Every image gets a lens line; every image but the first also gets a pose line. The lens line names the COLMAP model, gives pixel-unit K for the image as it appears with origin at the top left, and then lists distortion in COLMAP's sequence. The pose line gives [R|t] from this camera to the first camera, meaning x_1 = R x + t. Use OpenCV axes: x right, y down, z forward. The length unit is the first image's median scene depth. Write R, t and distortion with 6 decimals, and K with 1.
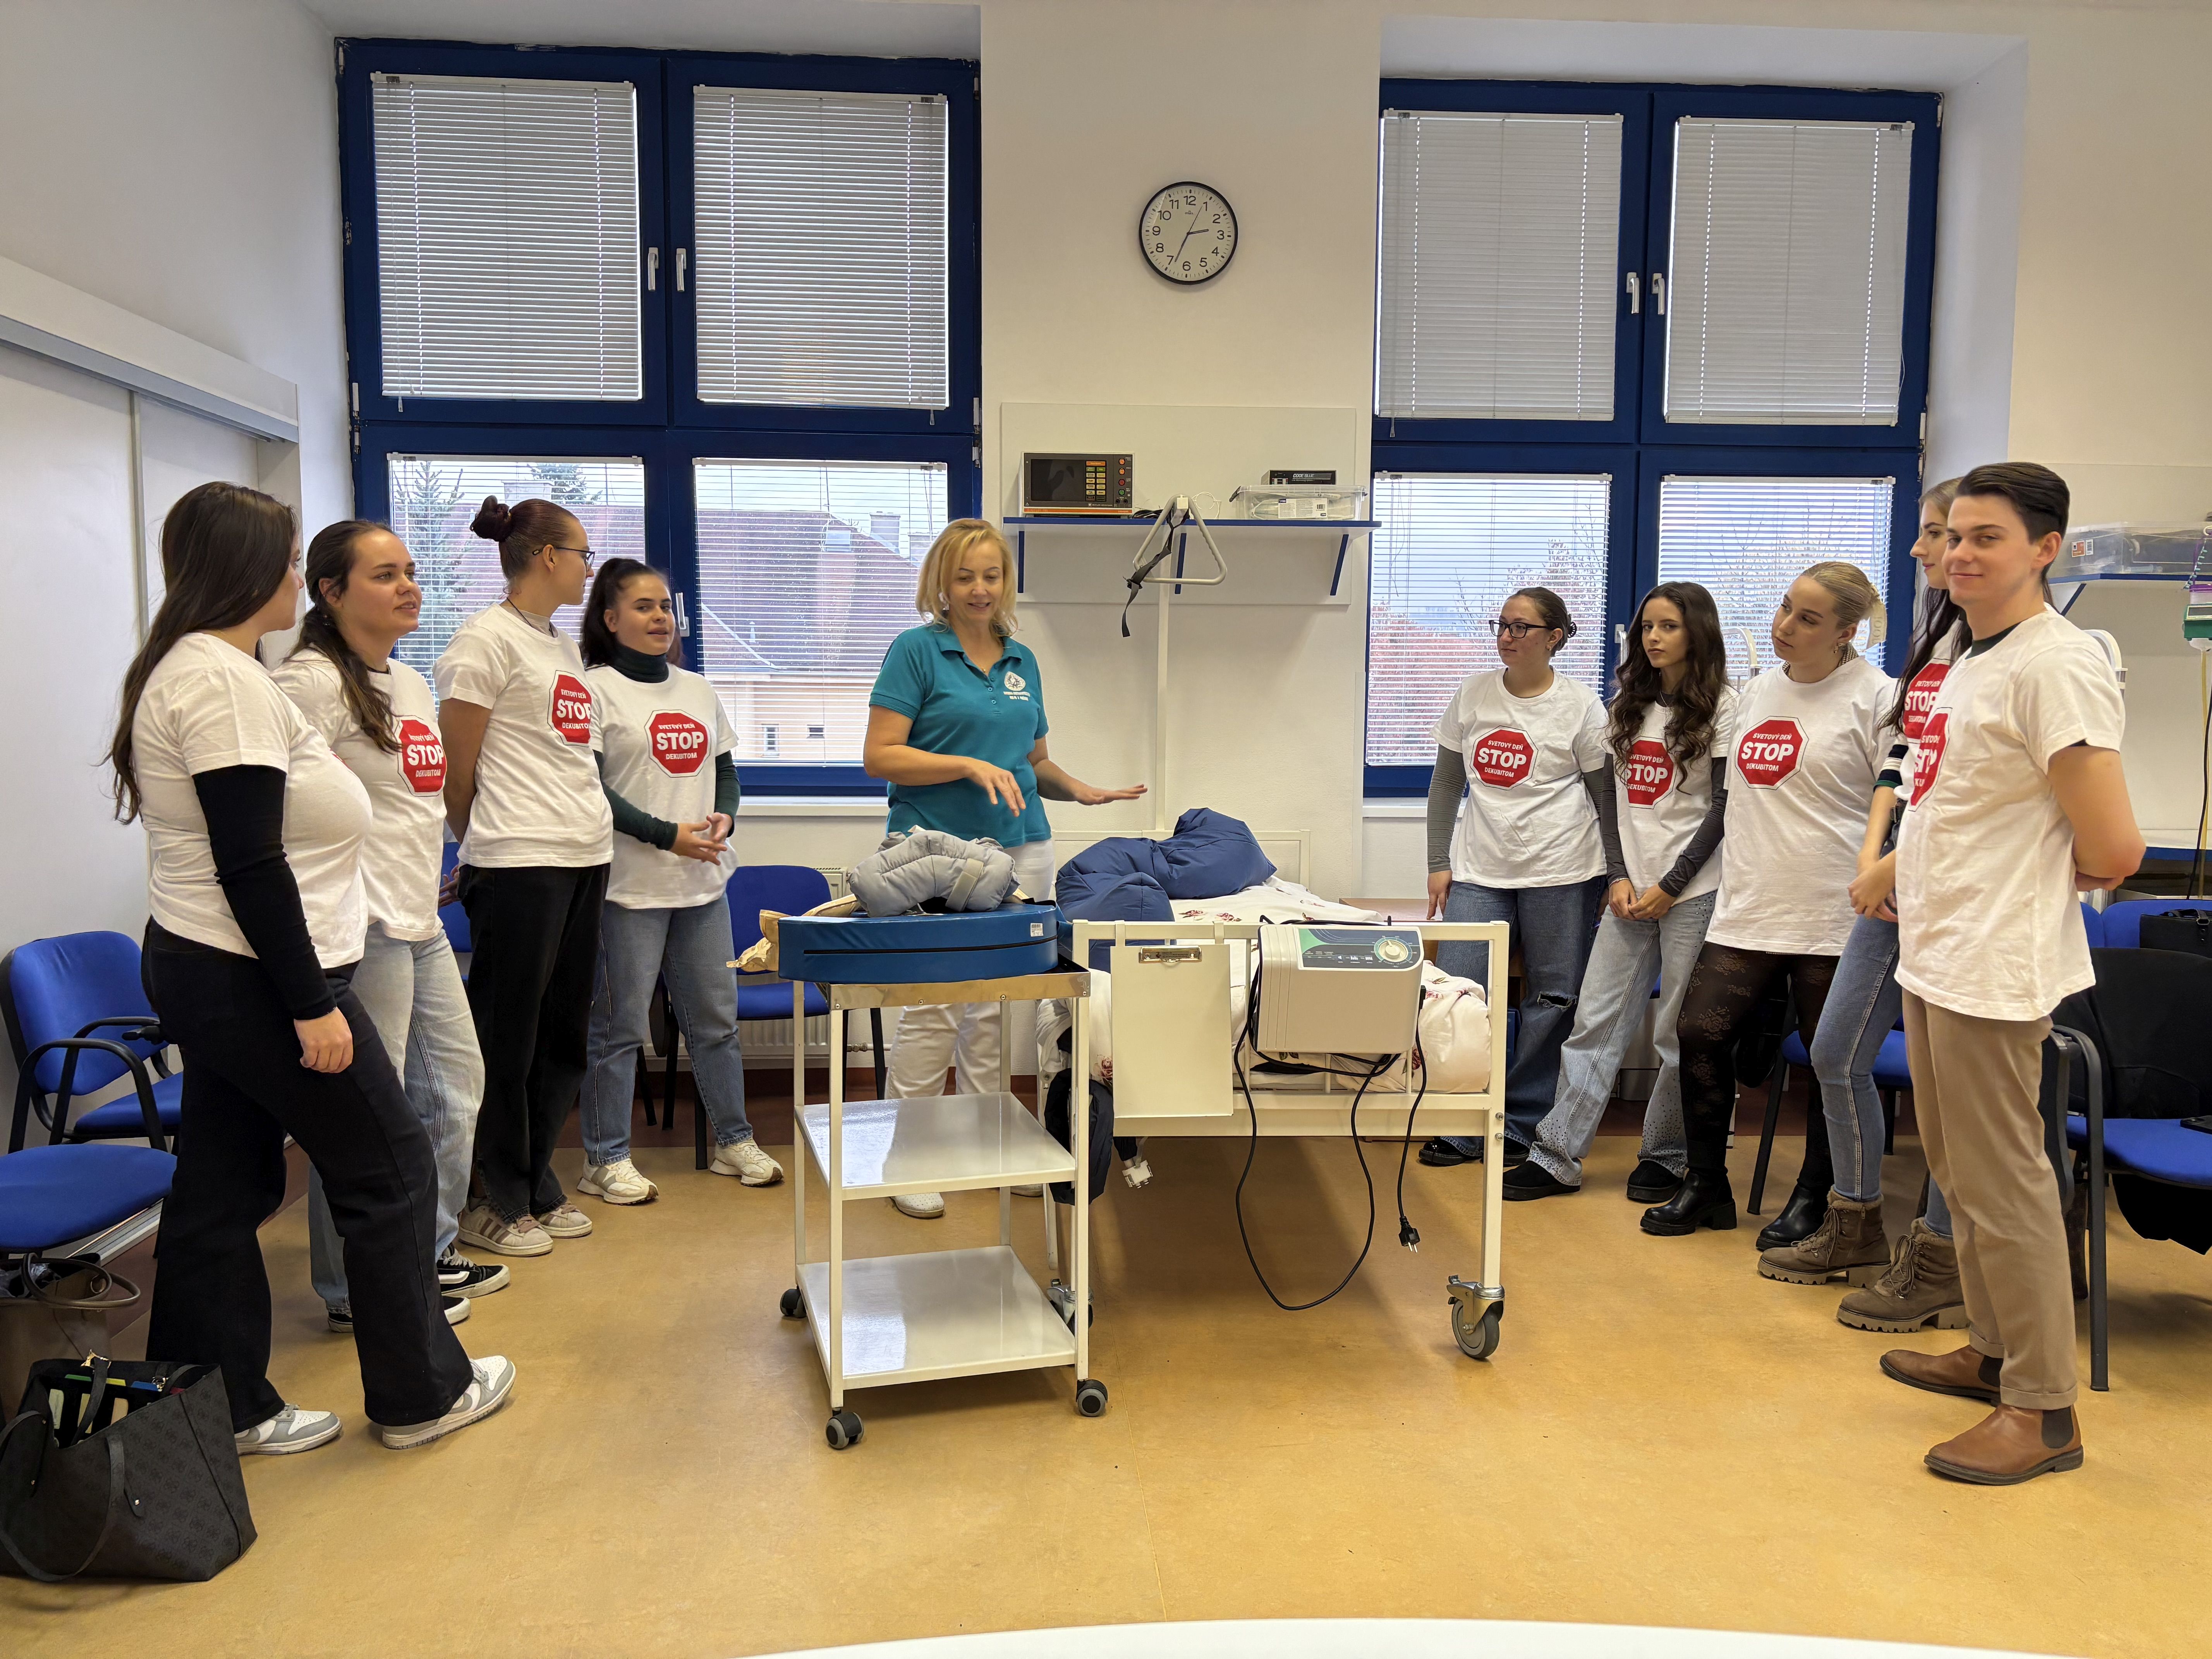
lens RADIAL K [[1654.7, 0, 1083.7], [0, 1654.7, 828.7], [0, 0, 1]] dist [0.059434, -0.009505]
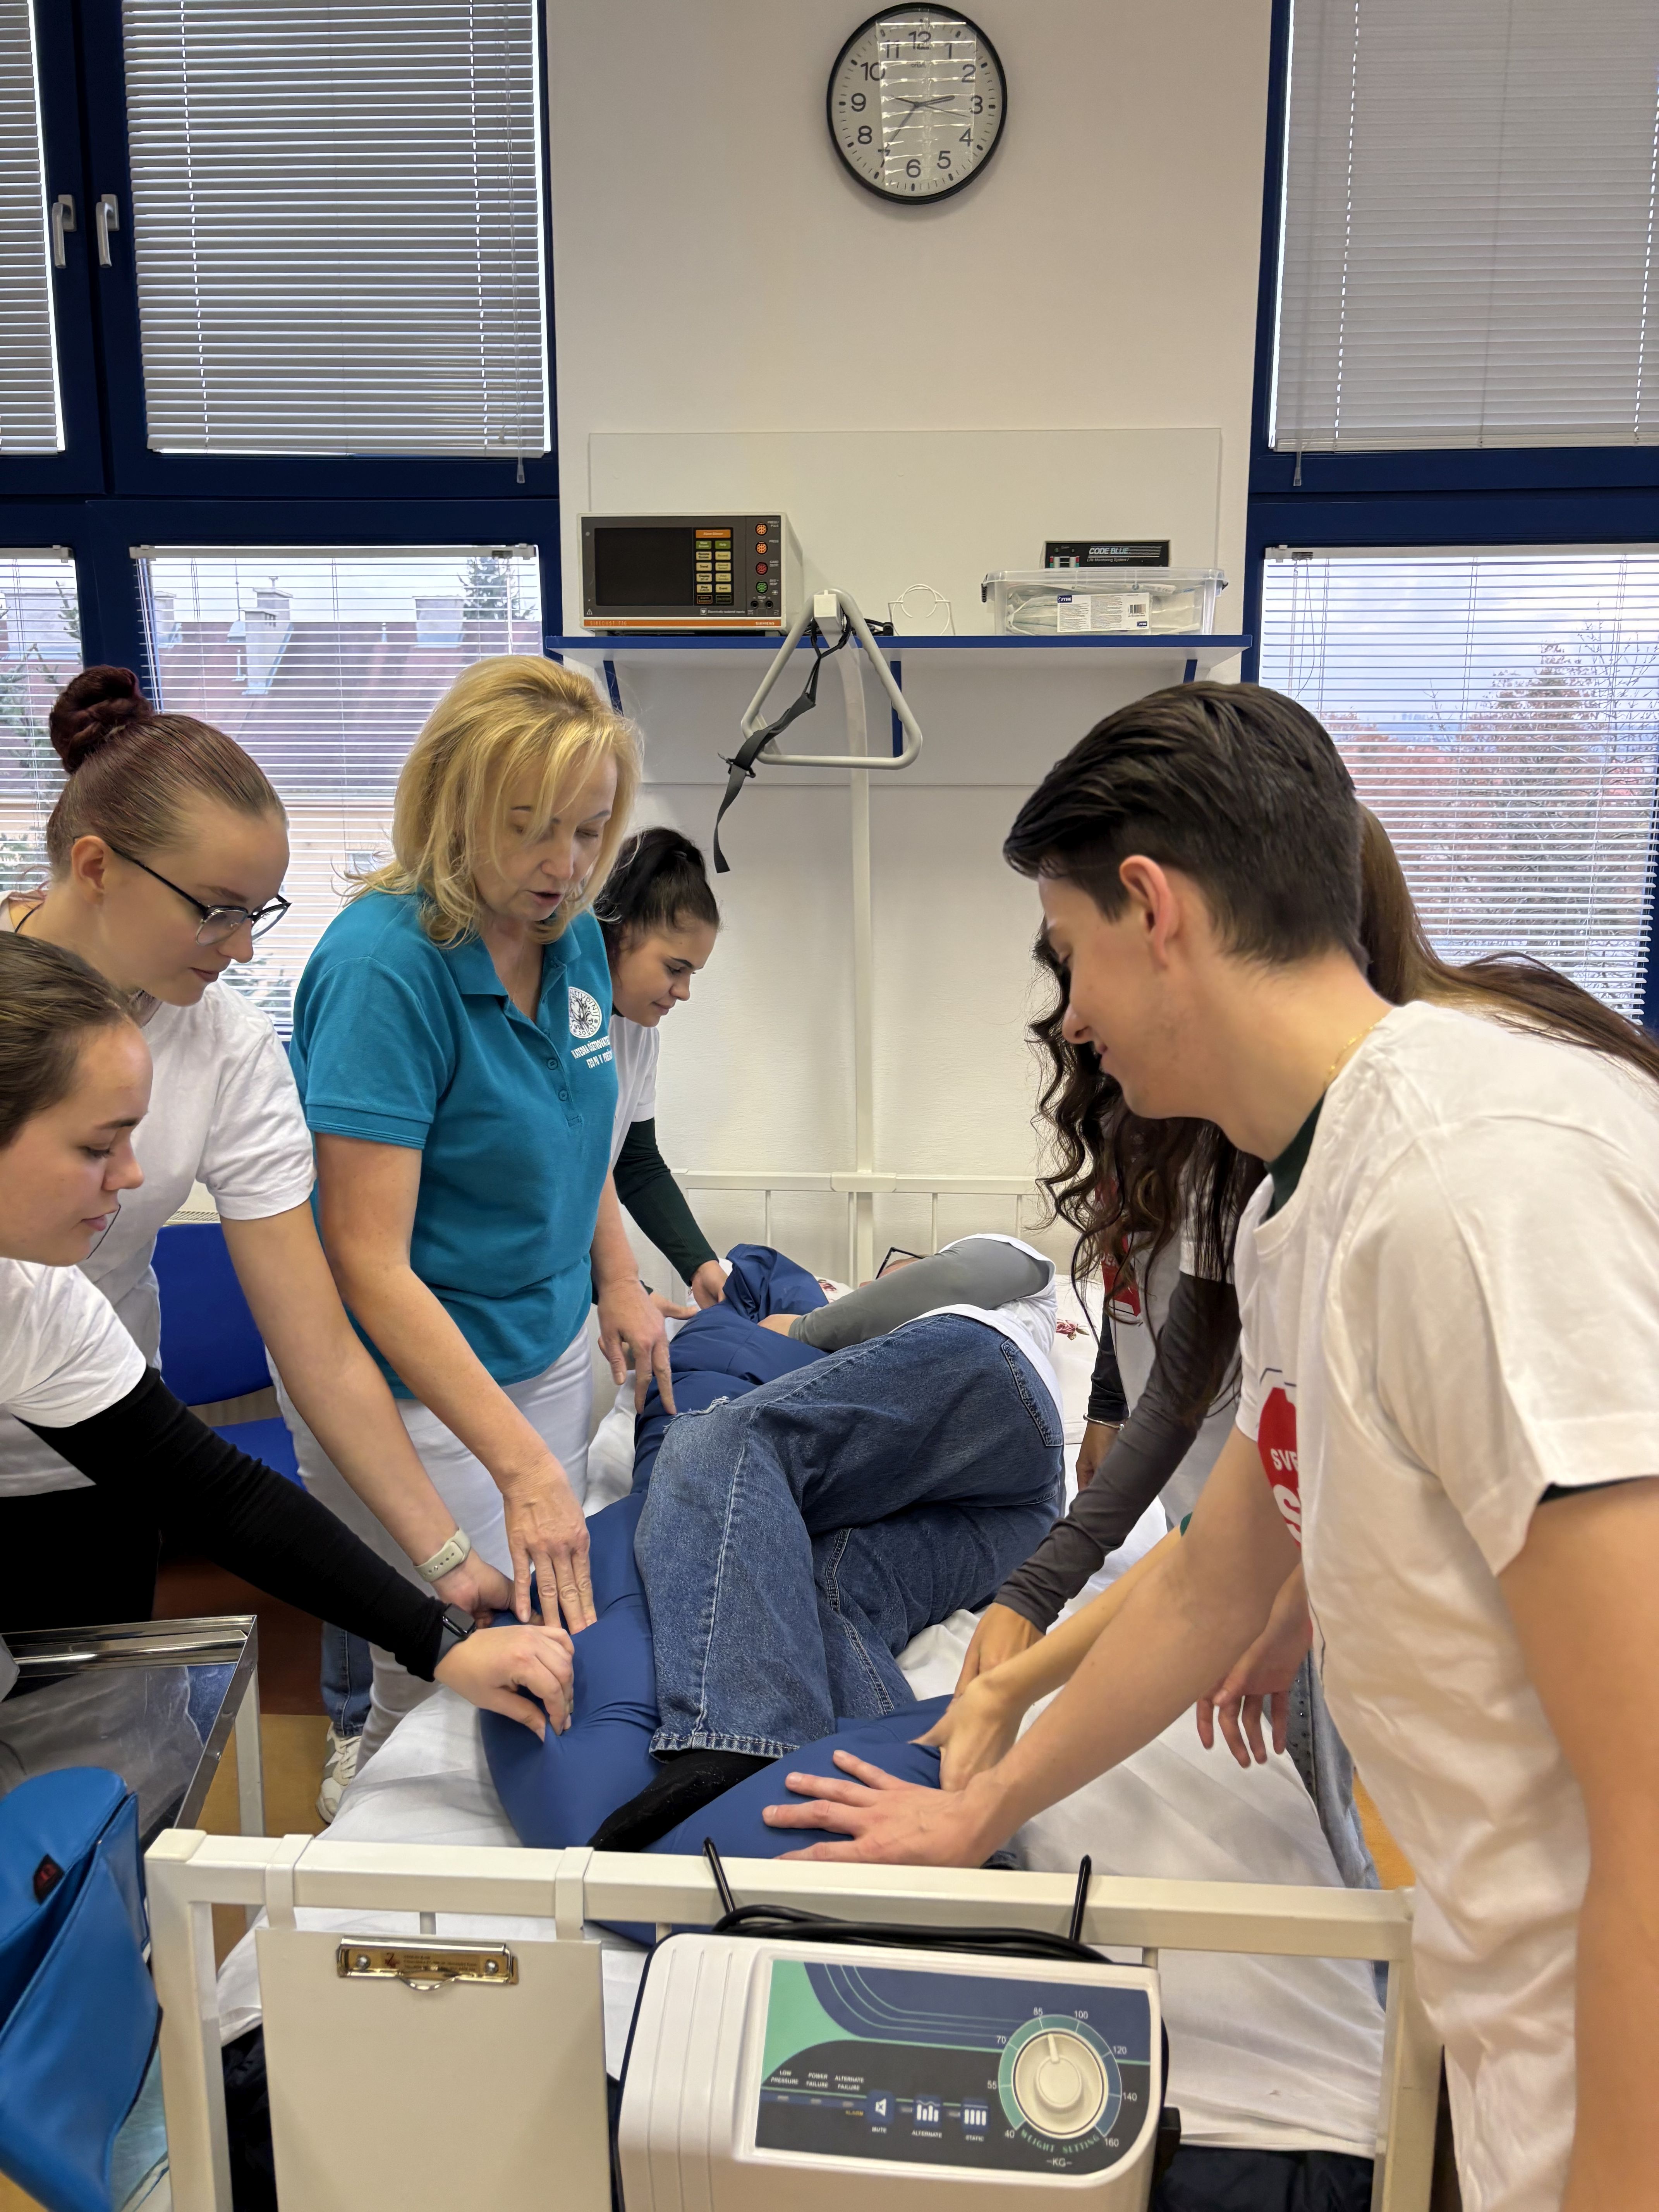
lens RADIAL K [[1685.6, 0, 843.3], [0, 1685.6, 1110.9], [0, 0, 1]] dist [0.030263, -0.018823]
pose [[0.994082, 0.014390, -0.107676, 0.104120], [-0.004083, 0.995437, 0.095336, -0.079564], [0.108556, -0.094332, 0.989604, 0.409983]]
